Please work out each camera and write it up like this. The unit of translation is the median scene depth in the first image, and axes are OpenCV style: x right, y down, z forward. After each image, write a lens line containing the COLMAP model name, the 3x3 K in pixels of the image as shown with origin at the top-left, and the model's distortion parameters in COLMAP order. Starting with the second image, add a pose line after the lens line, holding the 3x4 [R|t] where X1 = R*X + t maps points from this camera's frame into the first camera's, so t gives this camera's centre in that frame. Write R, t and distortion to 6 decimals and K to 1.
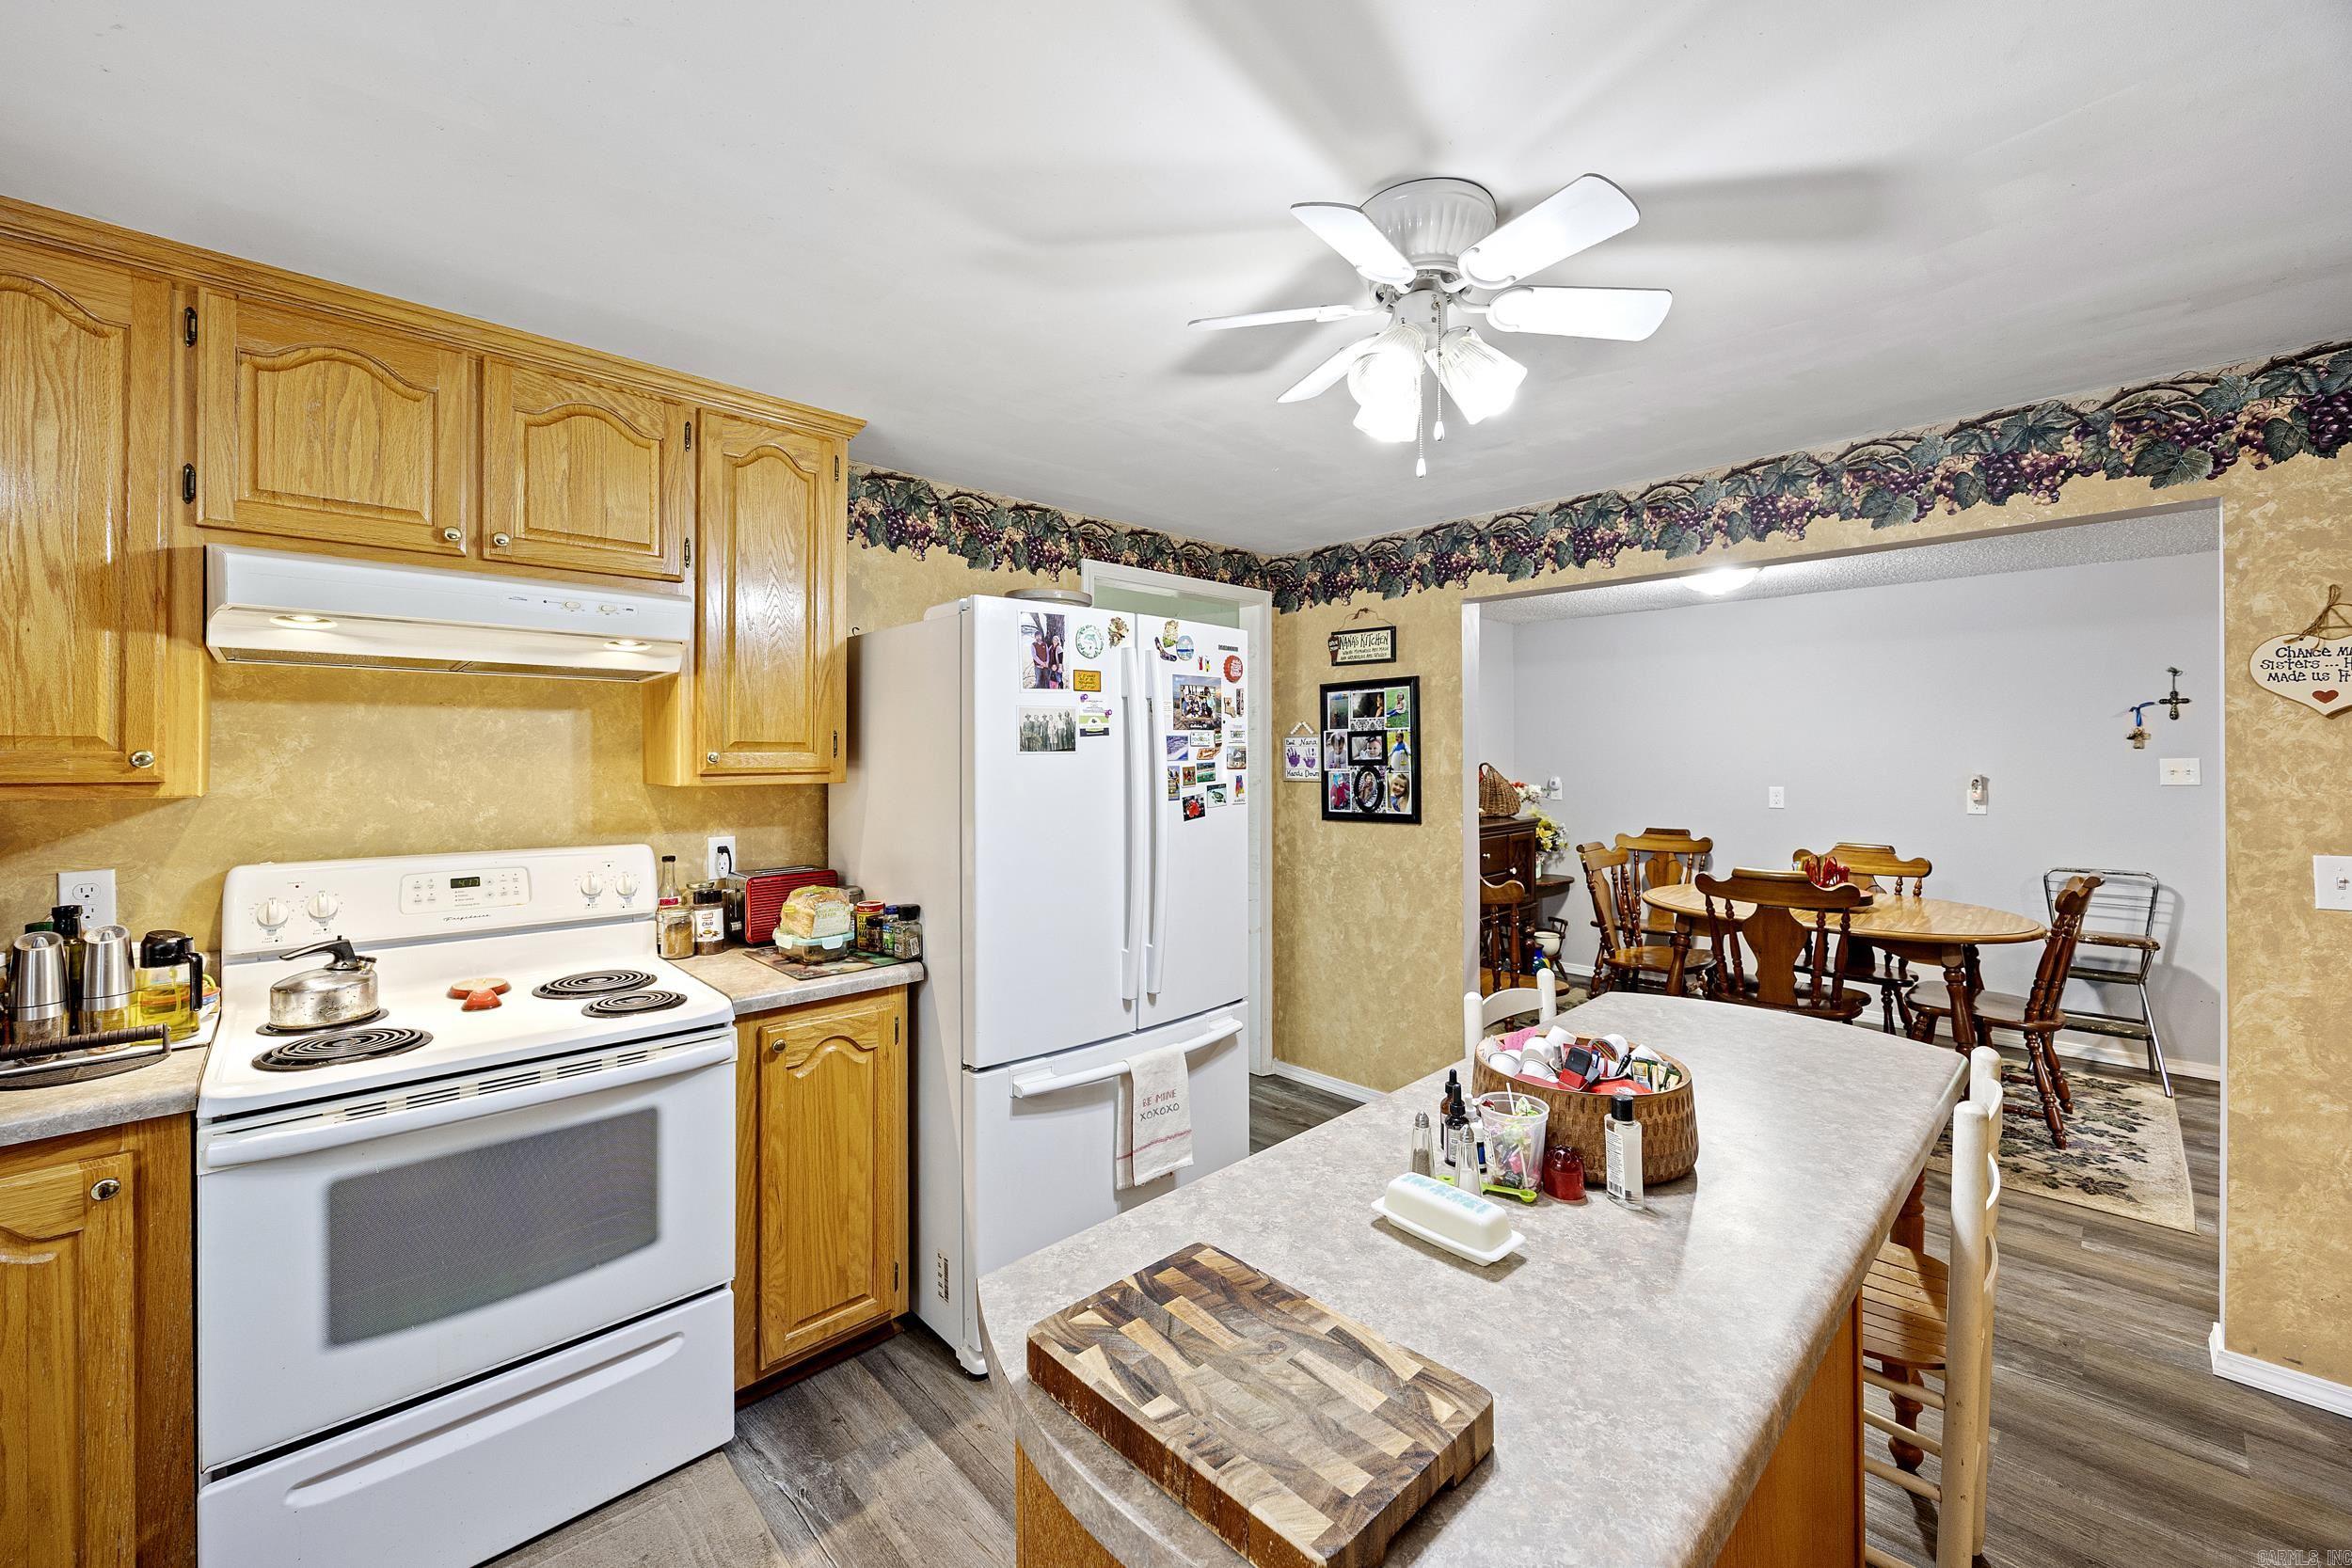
lens RADIAL K [[914.7, 0, 1177.5], [0, 914.7, 752.7], [0, 0, 1]] dist [0.000704, -0.000264]
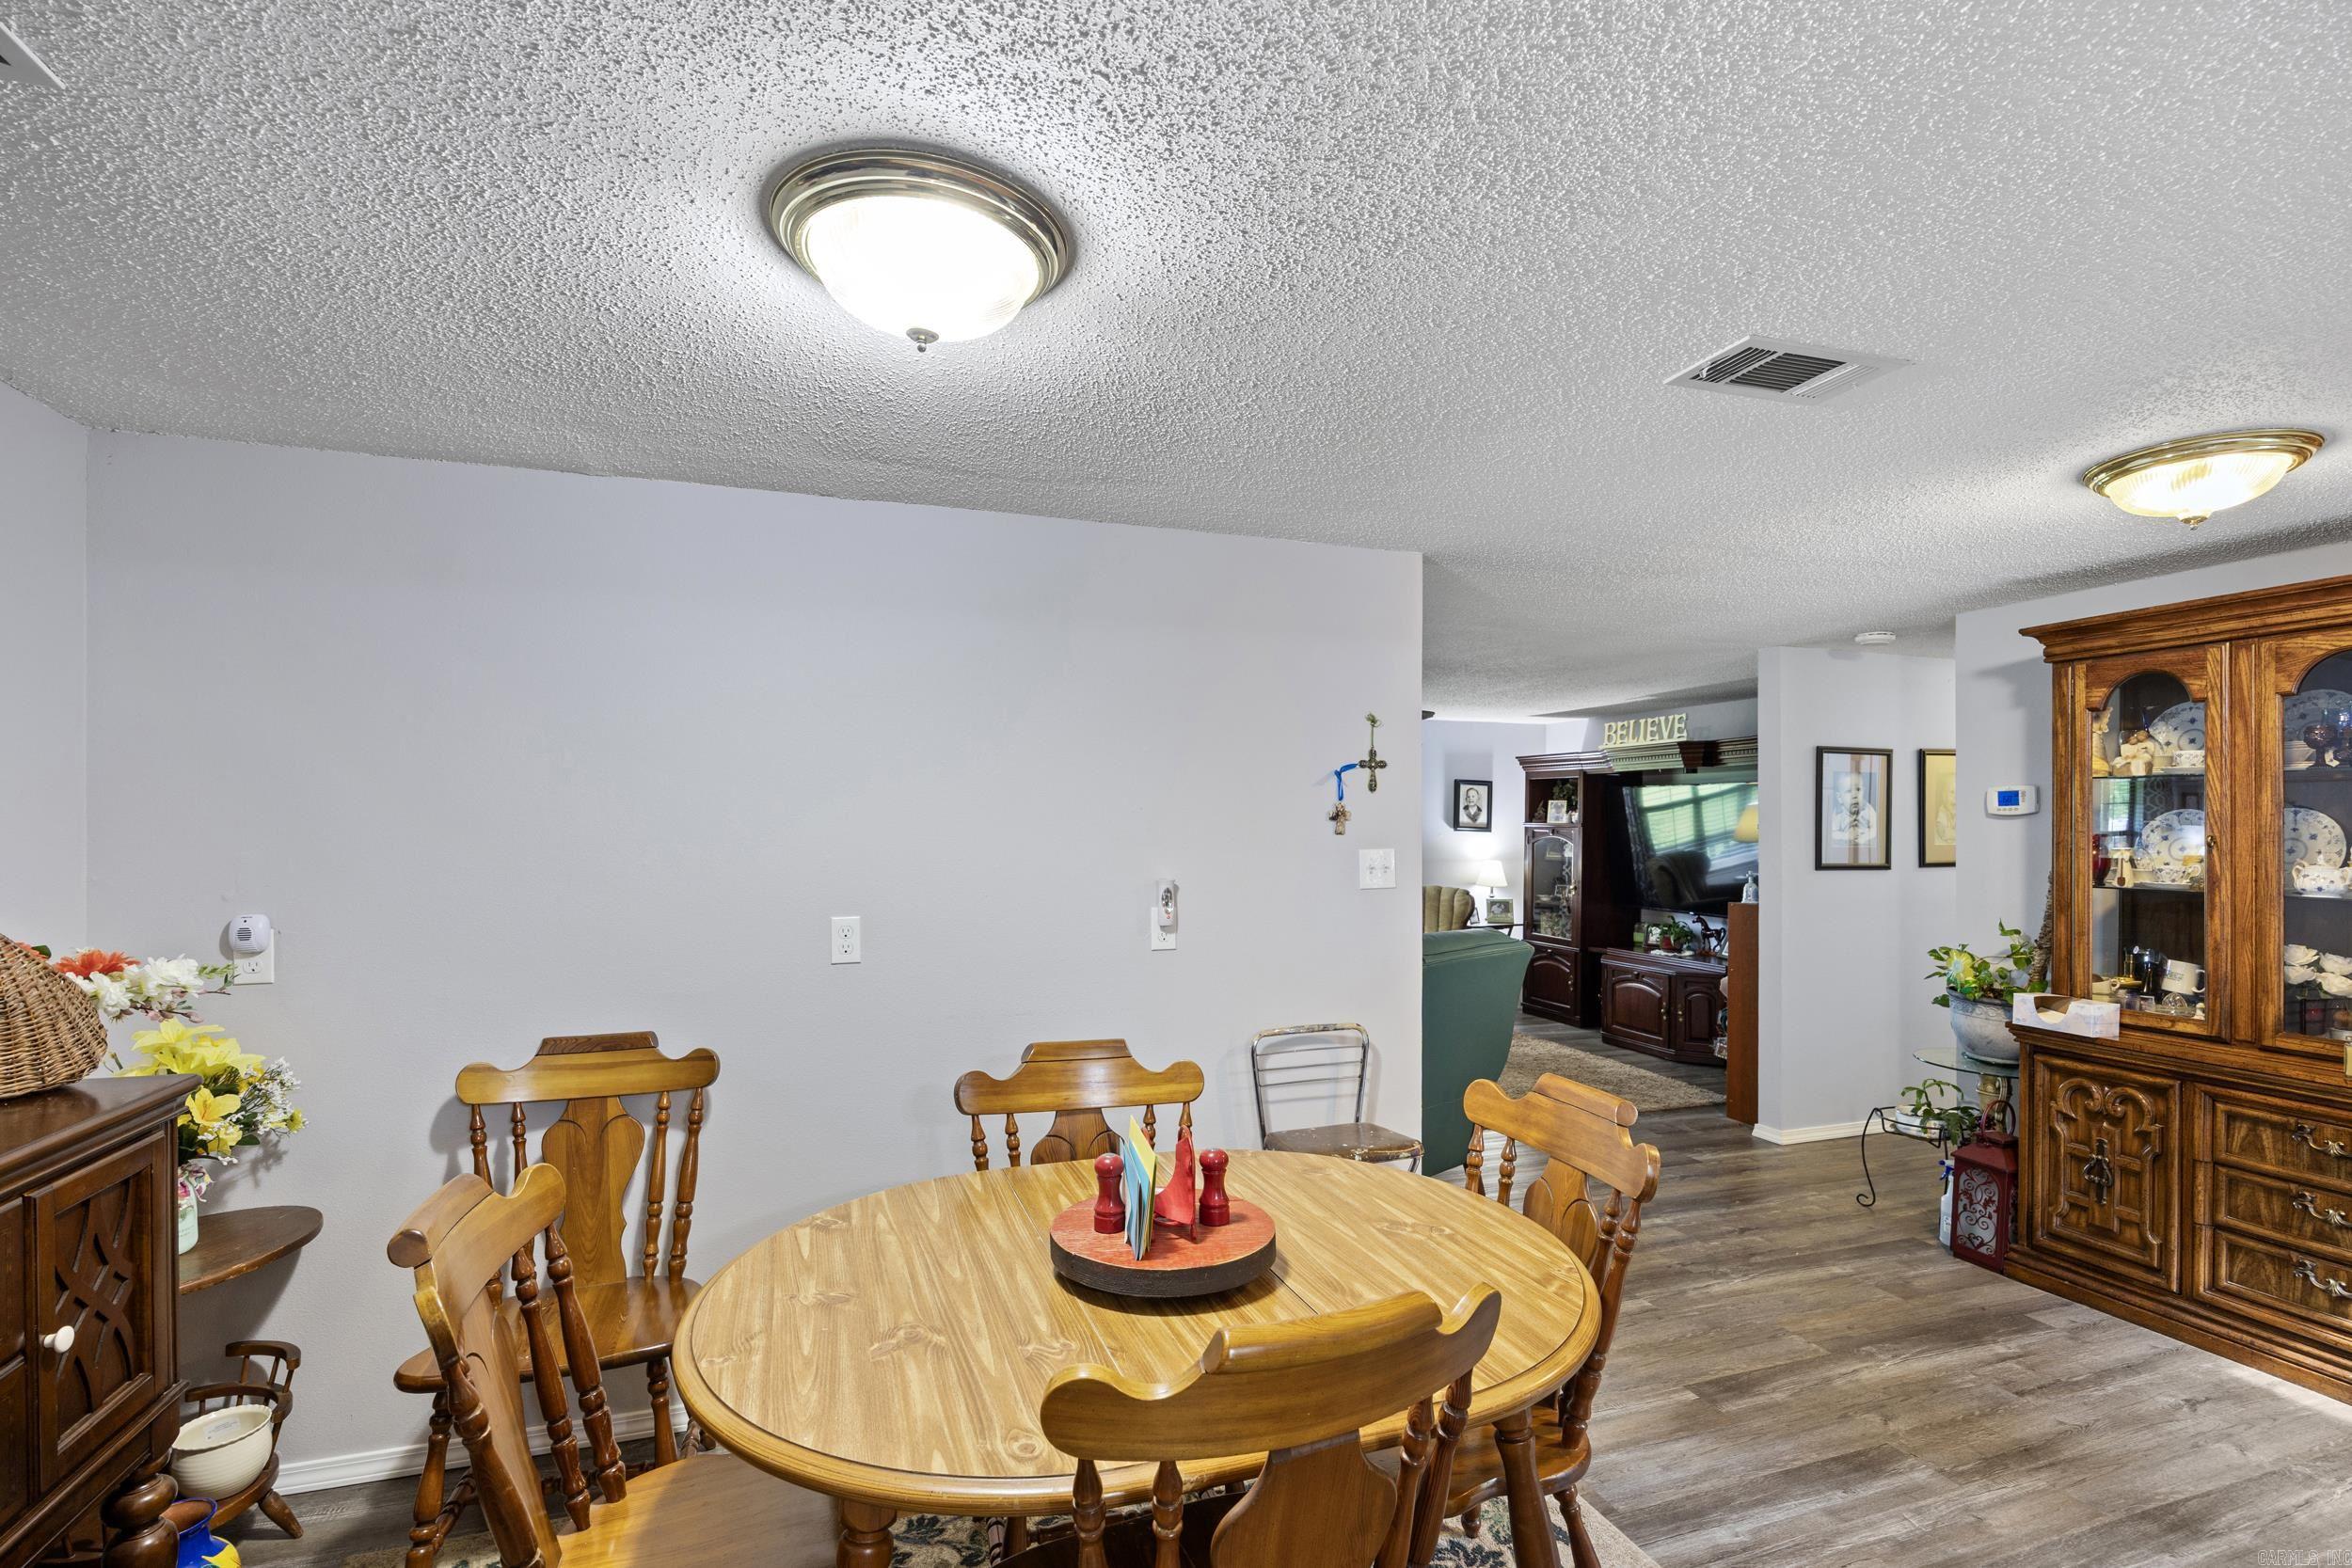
lens RADIAL K [[1079.9, 0, 1169.9], [0, 1079.9, 827.2], [0, 0, 1]] dist [-0.001164, -0.000141]
pose [[0.434138, 0.003892, 0.900838, 0.474800], [-0.002271, 0.999992, -0.003226, -0.010934], [-0.900843, -0.000645, 0.434144, 1.226471]]
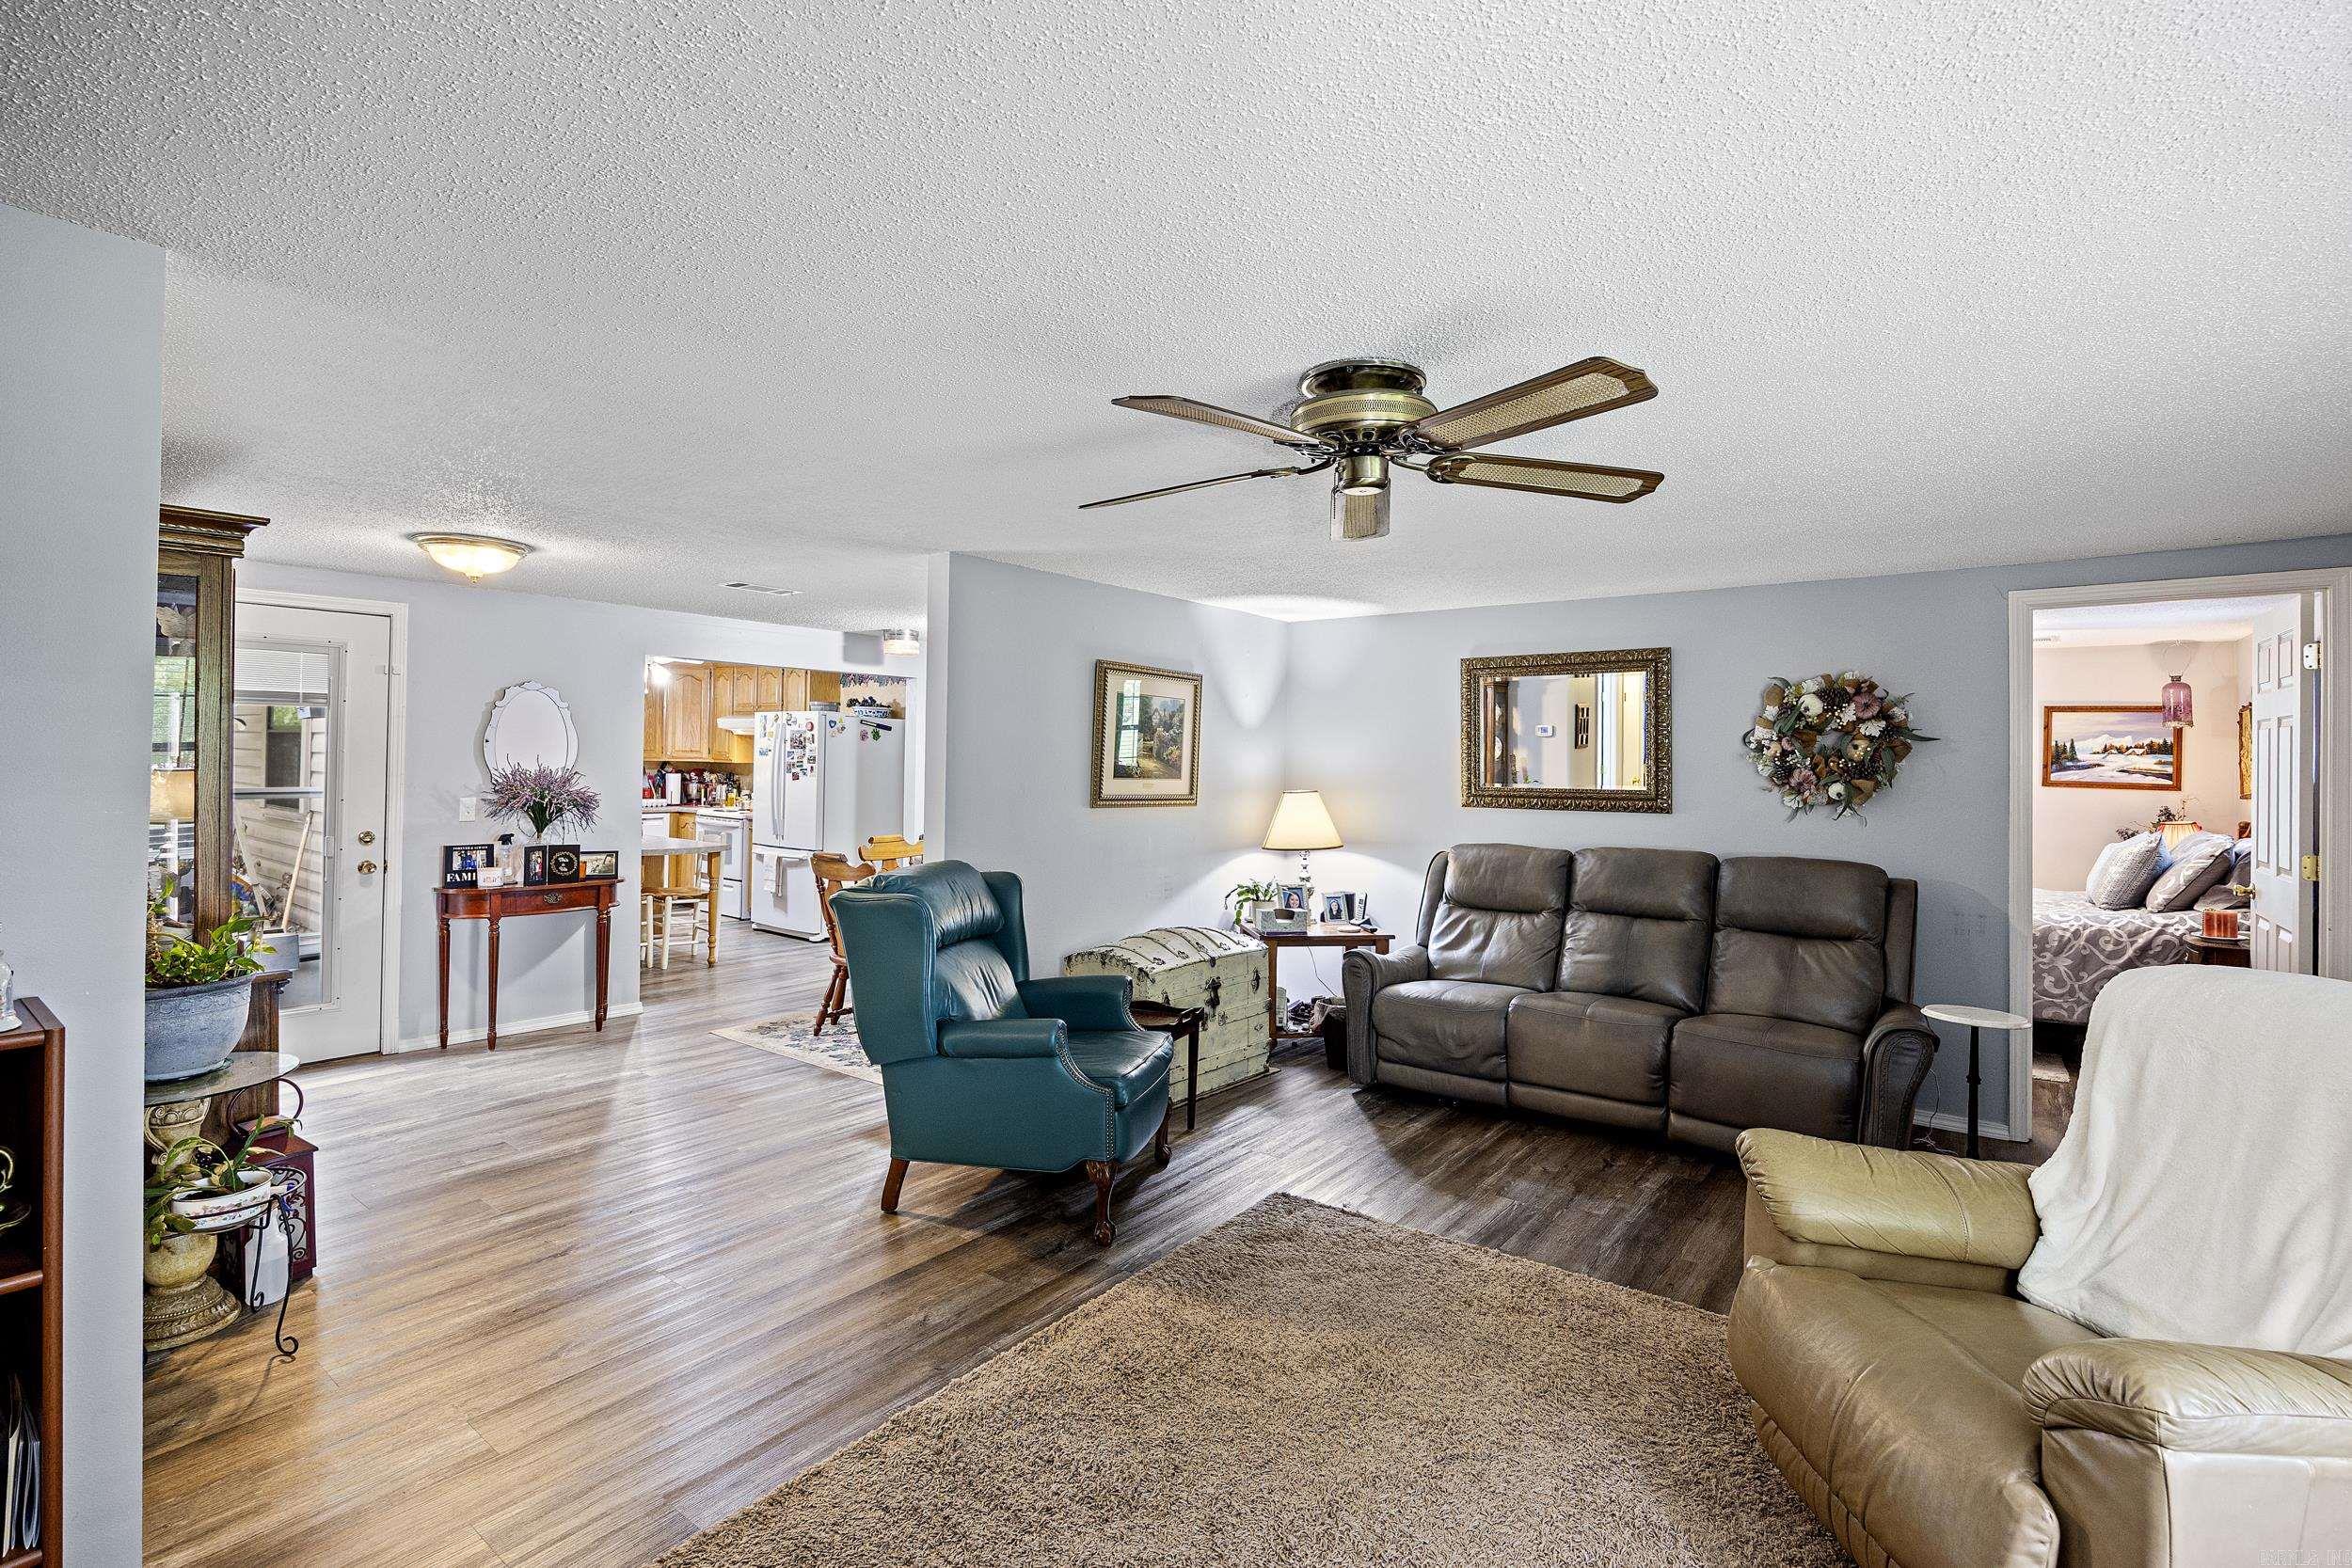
lens RADIAL K [[1070.3, 0, 1186.7], [0, 1070.3, 747.2], [0, 0, 1]] dist [-0.013748, -0.000610]
pose [[0.155254, -0.005534, -0.987859, 3.474397], [-0.018724, 0.999788, -0.008544, -0.024683], [0.987697, 0.019823, 0.155117, 1.668729]]
